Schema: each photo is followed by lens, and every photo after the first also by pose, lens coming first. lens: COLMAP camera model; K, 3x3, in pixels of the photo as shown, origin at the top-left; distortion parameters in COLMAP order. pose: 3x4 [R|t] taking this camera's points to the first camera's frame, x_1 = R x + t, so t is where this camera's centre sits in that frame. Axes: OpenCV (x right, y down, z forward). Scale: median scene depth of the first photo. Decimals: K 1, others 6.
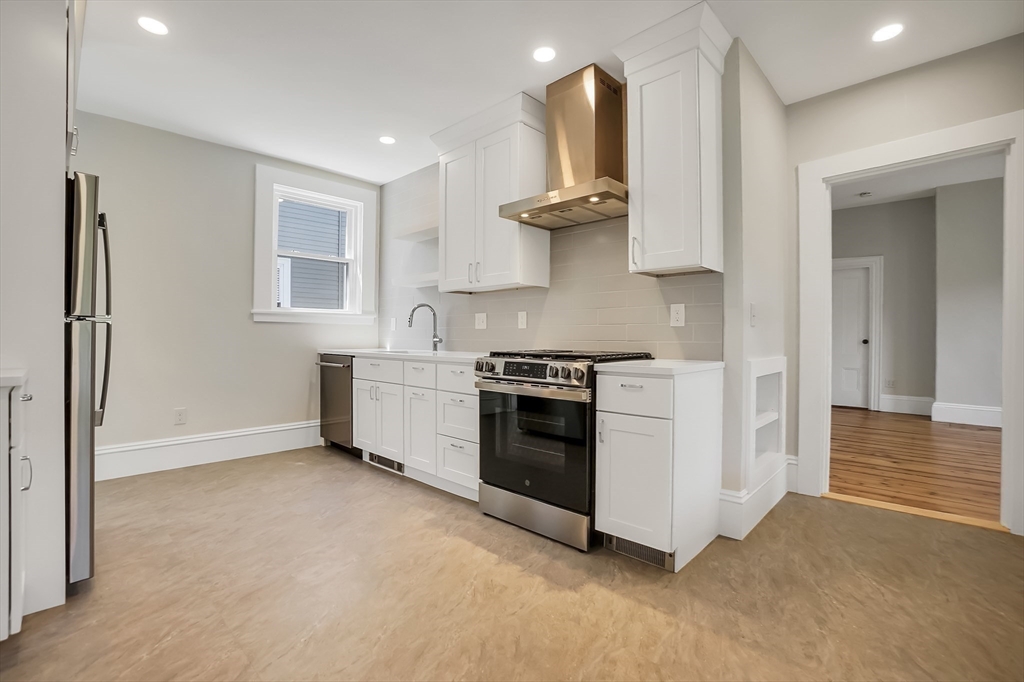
lens RADIAL K [[462.0, 0, 507.1], [0, 462.0, 338.1], [0, 0, 1]] dist [-0.065515, 0.023983]
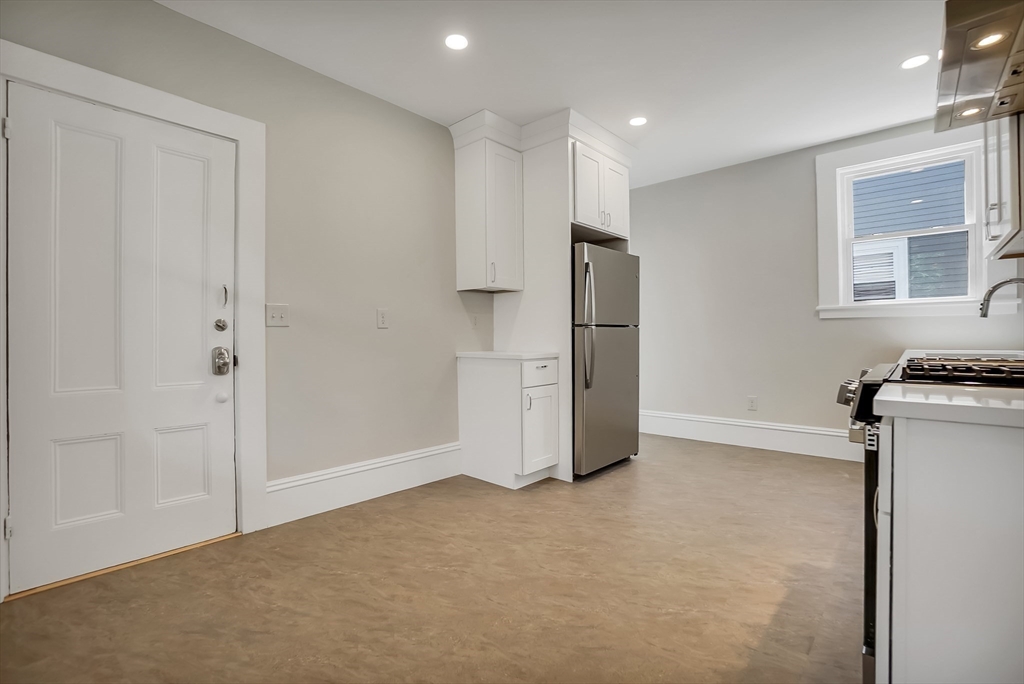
lens RADIAL K [[462.0, 0, 507.1], [0, 462.0, 339.1], [0, 0, 1]] dist [-0.065515, 0.023983]
pose [[0.025482, 0.002859, -0.999671, 0.590903], [0.005303, 0.999981, 0.002996, 0.001326], [0.999661, -0.005378, 0.025467, 0.461271]]
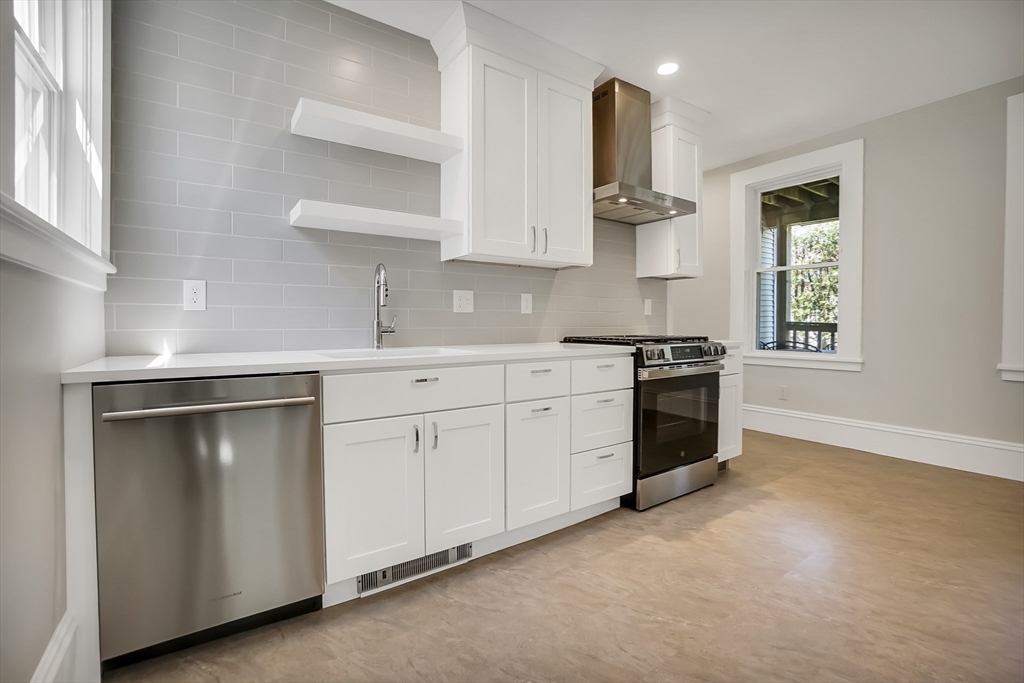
lens RADIAL K [[462.0, 0, 507.1], [0, 462.0, 338.6], [0, 0, 1]] dist [-0.065515, 0.023983]
pose [[0.192117, -0.032523, 0.980833, -1.049665], [0.007846, 0.999470, 0.031604, -0.002746], [-0.981341, 0.001624, 0.192270, 1.133979]]
